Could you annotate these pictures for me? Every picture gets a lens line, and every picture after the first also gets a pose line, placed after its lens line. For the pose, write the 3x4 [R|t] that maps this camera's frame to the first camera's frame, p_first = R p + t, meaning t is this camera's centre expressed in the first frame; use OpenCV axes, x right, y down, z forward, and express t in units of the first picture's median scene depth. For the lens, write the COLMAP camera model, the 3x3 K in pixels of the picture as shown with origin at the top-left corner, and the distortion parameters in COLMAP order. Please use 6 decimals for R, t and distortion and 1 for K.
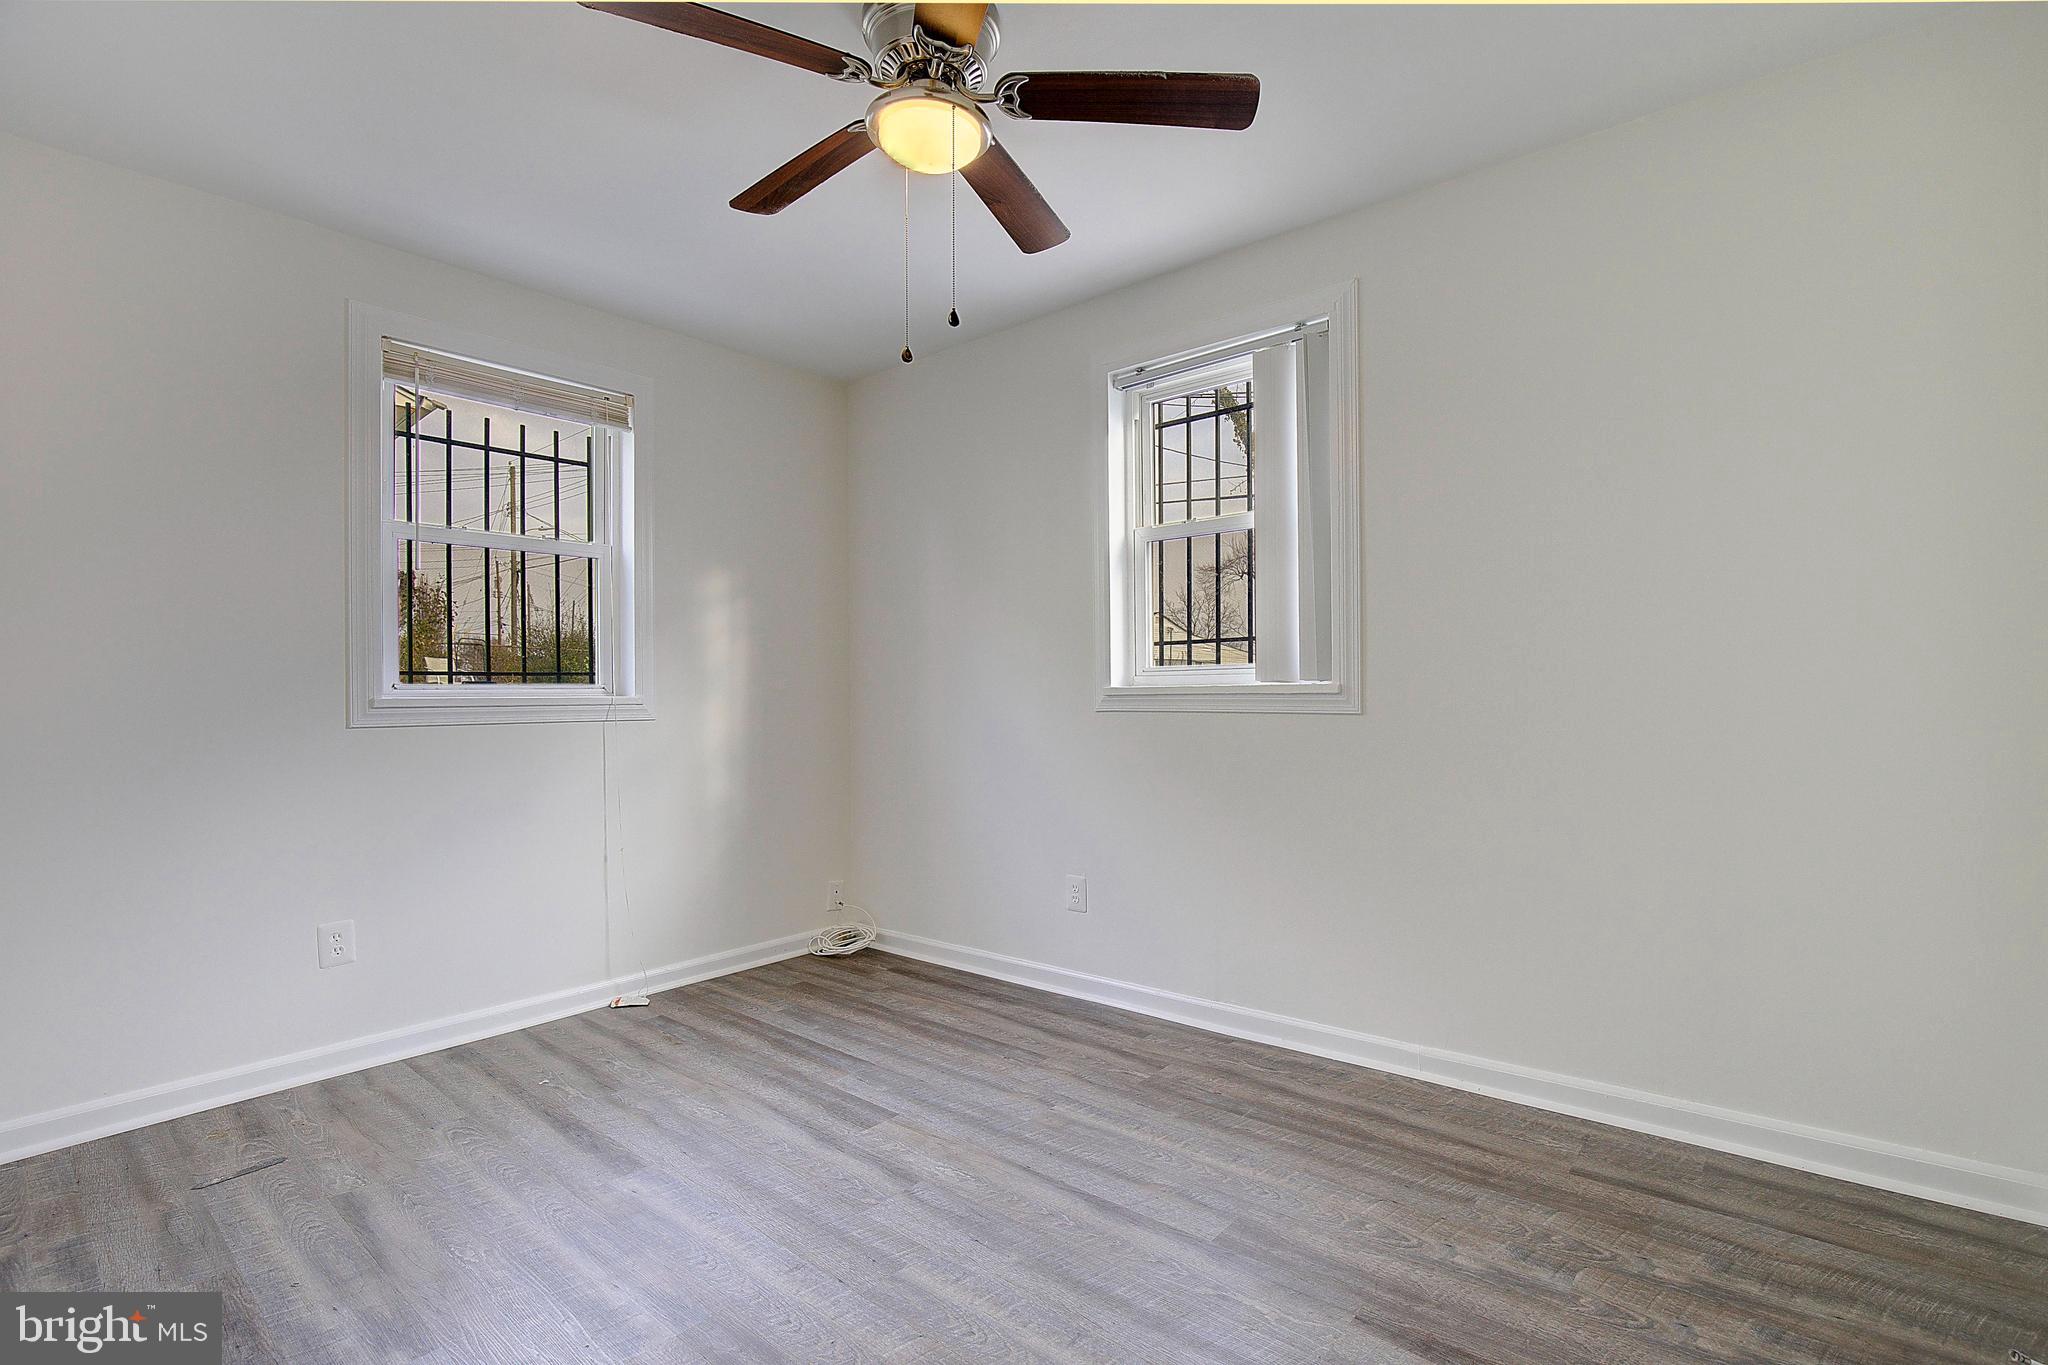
lens RADIAL K [[951.4, 0, 1024.8], [0, 951.4, 698.7], [0, 0, 1]] dist [-0.022683, 0.000032]
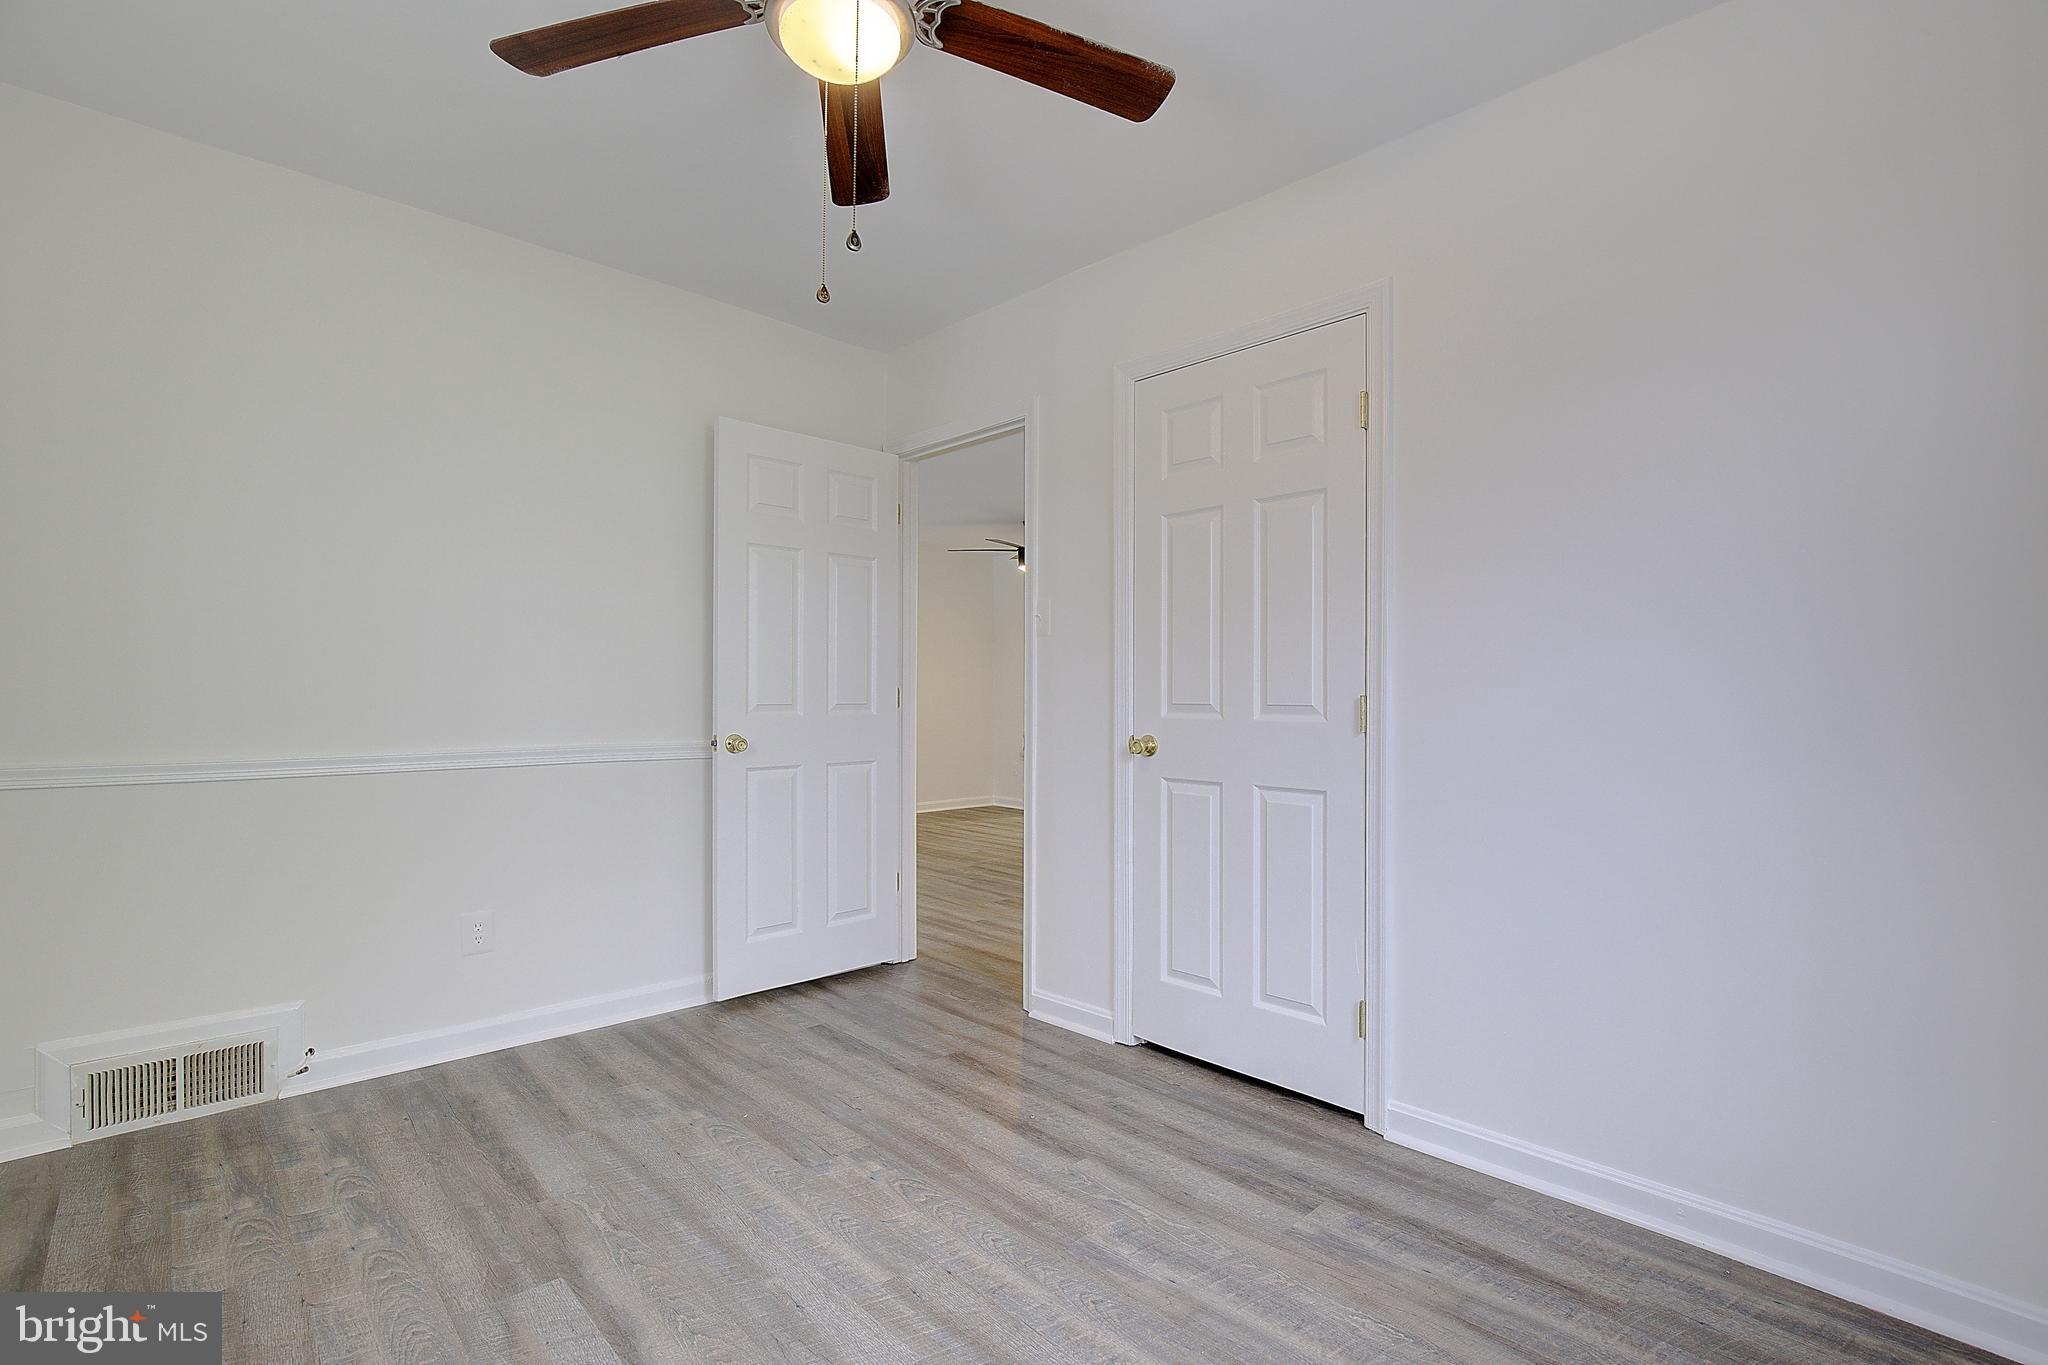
lens RADIAL K [[963.3, 0, 1019.2], [0, 963.3, 694.6], [0, 0, 1]] dist [-0.027431, 0.006054]
pose [[-0.993576, 0.014041, 0.112293, -0.399911], [0.014980, 0.999859, 0.007525, -0.006623], [-0.112172, 0.009159, -0.993647, 2.034406]]
